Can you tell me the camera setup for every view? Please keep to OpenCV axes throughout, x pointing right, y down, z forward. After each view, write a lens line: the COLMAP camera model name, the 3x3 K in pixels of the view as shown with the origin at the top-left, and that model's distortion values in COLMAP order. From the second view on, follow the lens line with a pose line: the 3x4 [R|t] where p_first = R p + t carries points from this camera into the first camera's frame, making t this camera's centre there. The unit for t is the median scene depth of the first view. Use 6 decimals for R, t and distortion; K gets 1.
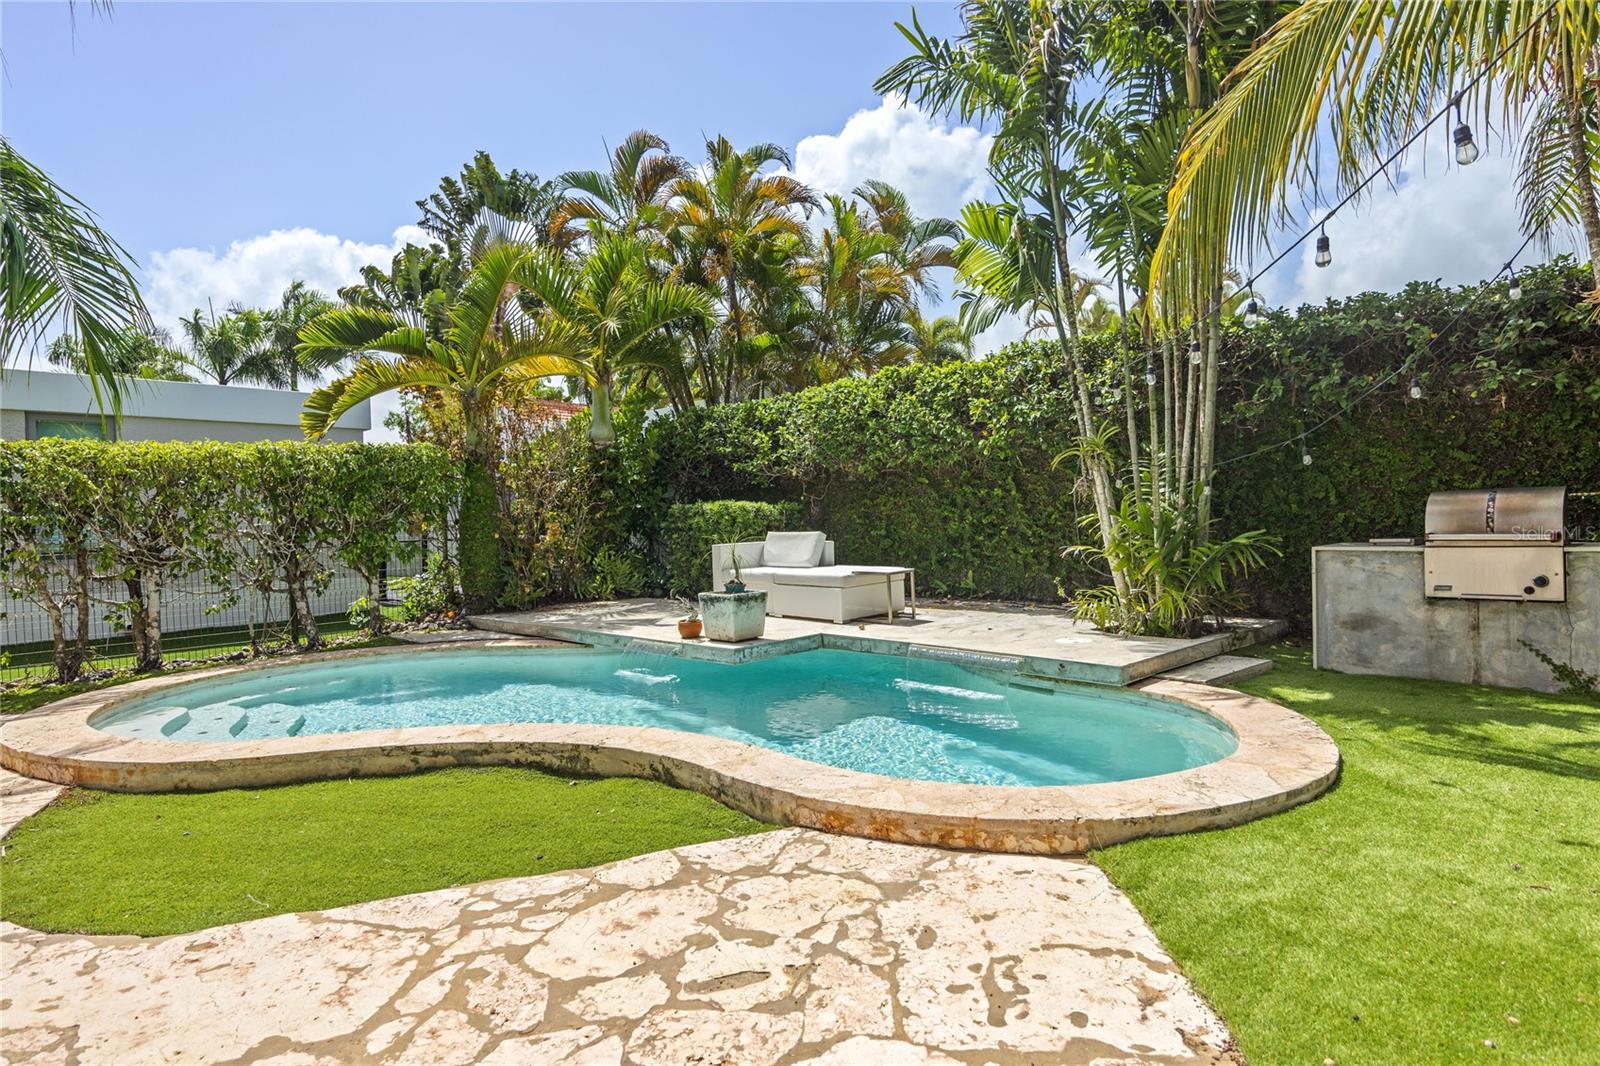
lens RADIAL K [[827.9, 0, 806.3], [0, 827.9, 536.9], [0, 0, 1]] dist [-0.009342, -0.000762]
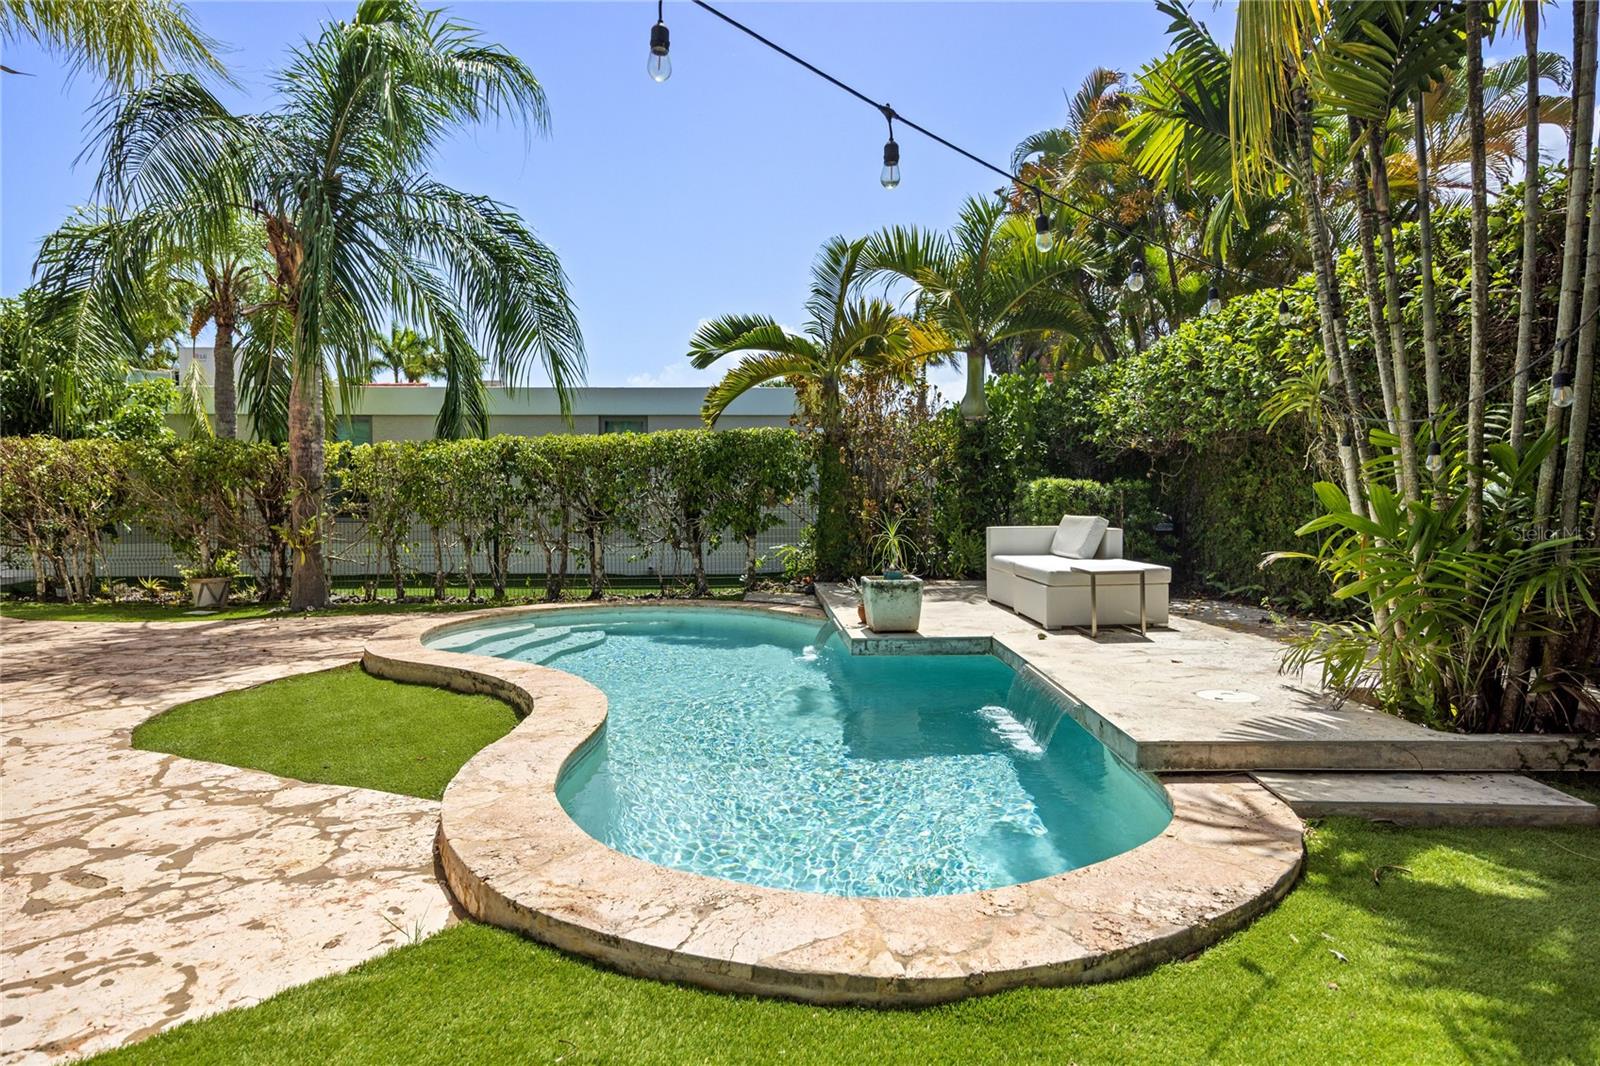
lens RADIAL K [[827.5, 0, 808.5], [0, 827.5, 523.4], [0, 0, 1]] dist [-0.003635, -0.001902]
pose [[0.722273, 0.039875, -0.690458, 0.533295], [-0.030790, 0.999201, 0.025497, -0.016556], [0.690923, 0.002844, 0.722923, 0.308804]]
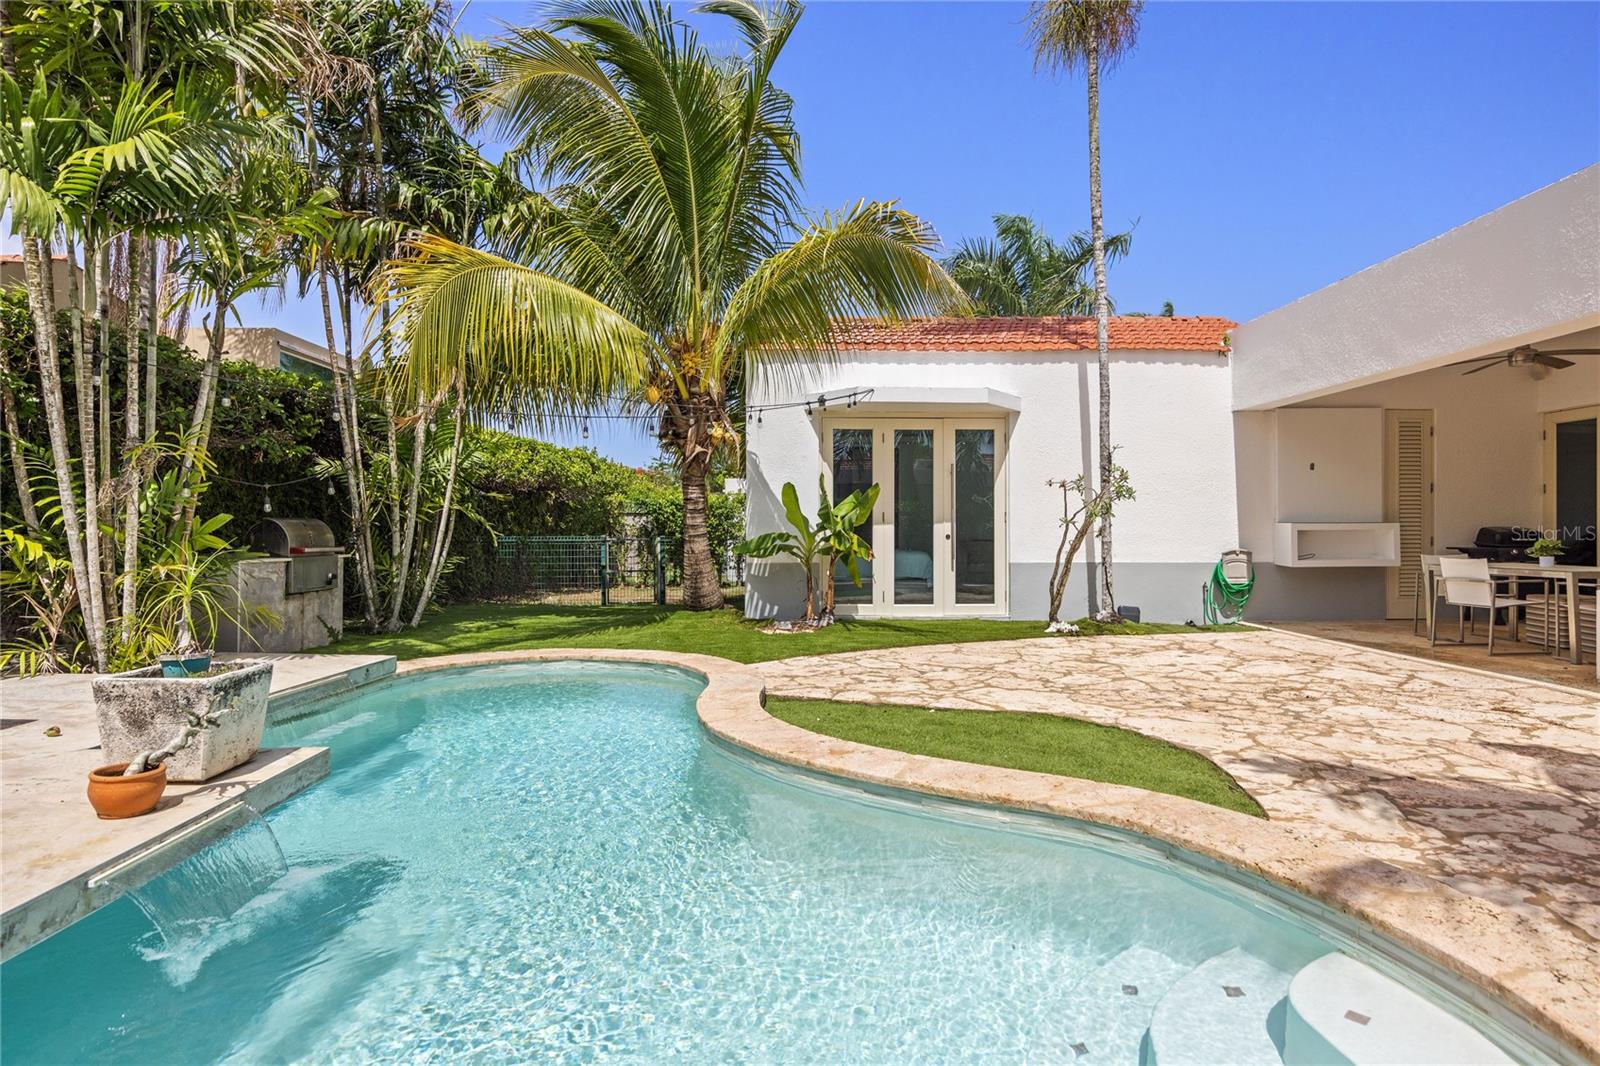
lens RADIAL K [[827.5, 0, 808.2], [0, 827.5, 531.6], [0, 0, 1]] dist [-0.003635, -0.001902]
pose [[-0.720490, 0.024857, 0.693019, -0.745218], [0.029083, 0.999561, -0.005615, 0.001301], [-0.692855, 0.016110, -0.720897, 1.229580]]
